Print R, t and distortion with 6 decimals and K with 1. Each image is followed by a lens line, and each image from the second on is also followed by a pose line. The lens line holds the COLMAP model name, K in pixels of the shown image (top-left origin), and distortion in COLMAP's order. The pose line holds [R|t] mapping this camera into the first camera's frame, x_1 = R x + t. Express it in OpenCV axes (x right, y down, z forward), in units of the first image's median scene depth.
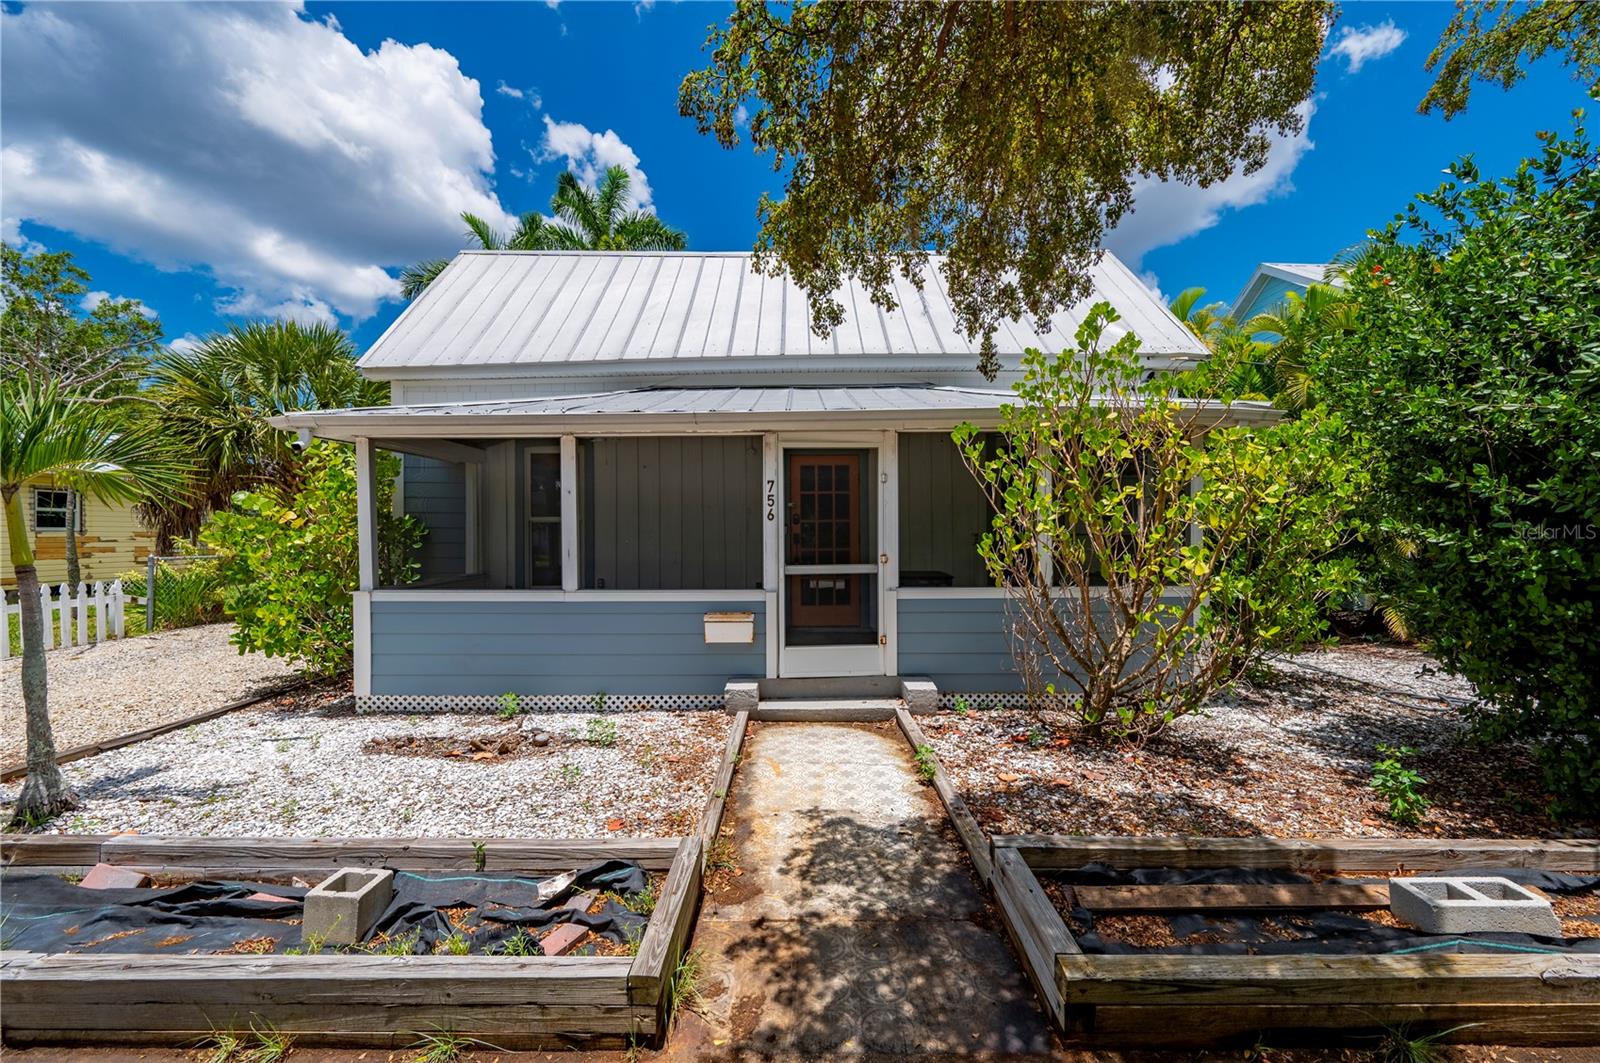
lens RADIAL K [[645.0, 0, 794.7], [0, 645.0, 552.2], [0, 0, 1]] dist [0.001948, -0.001226]
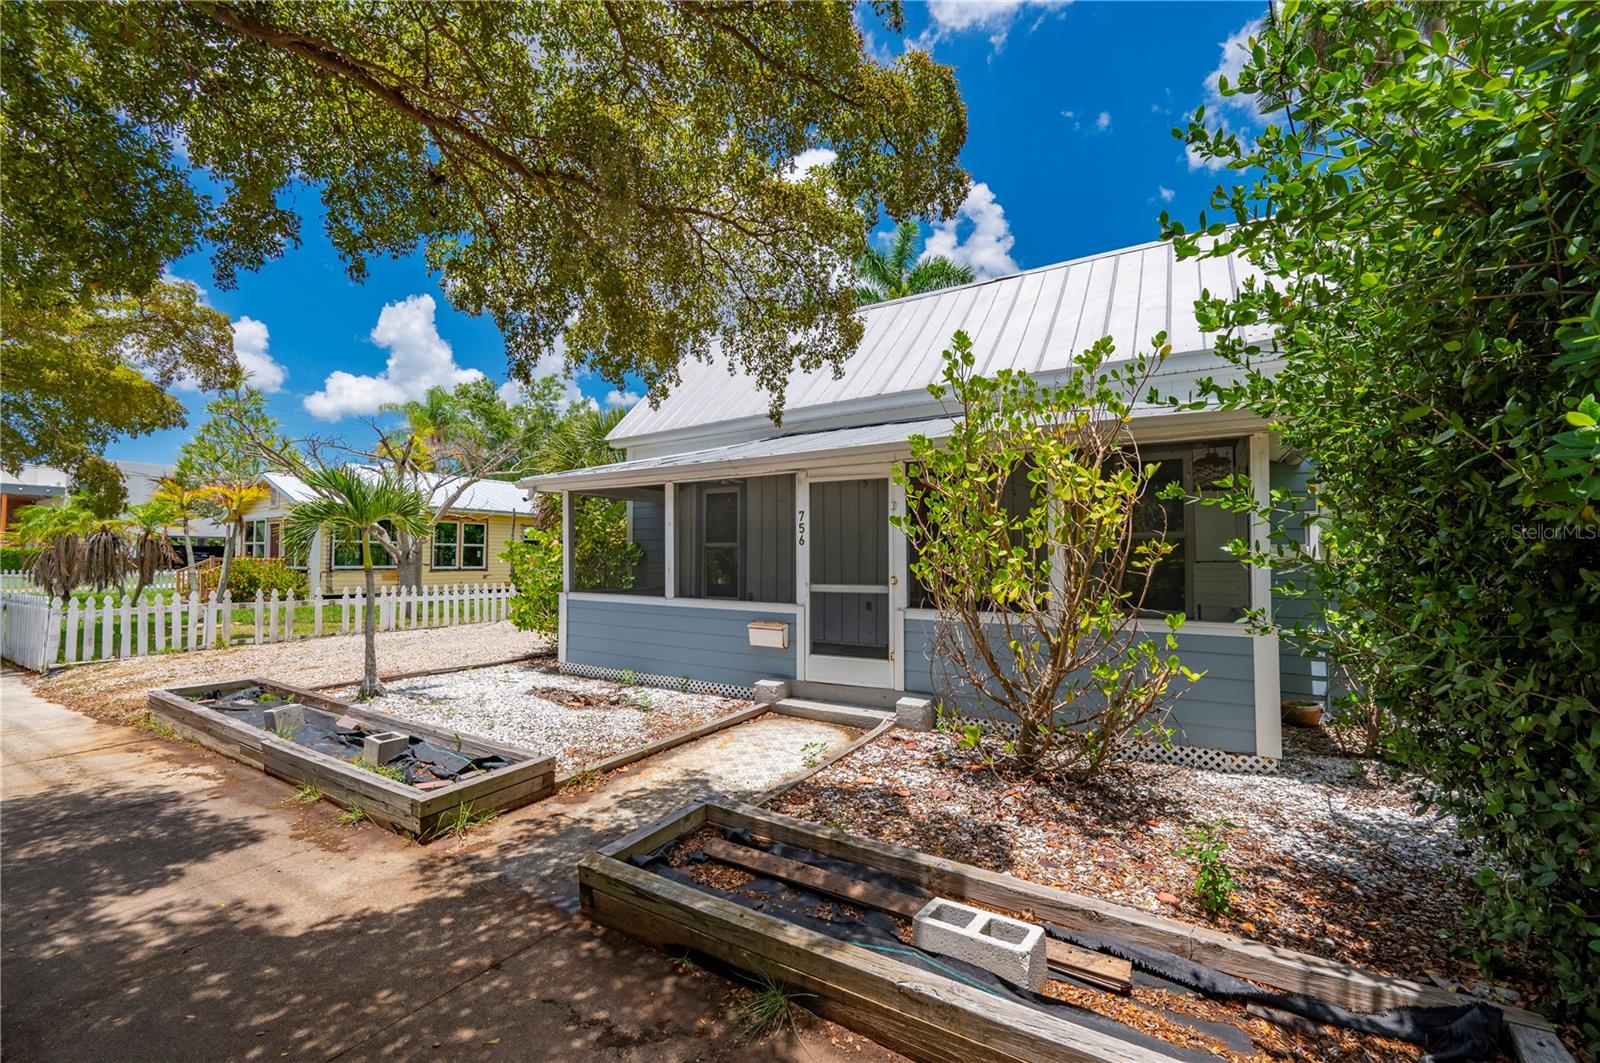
lens RADIAL K [[645.0, 0, 802.7], [0, 645.0, 556.3], [0, 0, 1]] dist [0.001948, -0.001226]
pose [[0.849629, 0.005186, -0.527355, 0.589875], [-0.020528, 0.999519, -0.023244, -0.001286], [0.526980, 0.030574, 0.849327, 0.005735]]
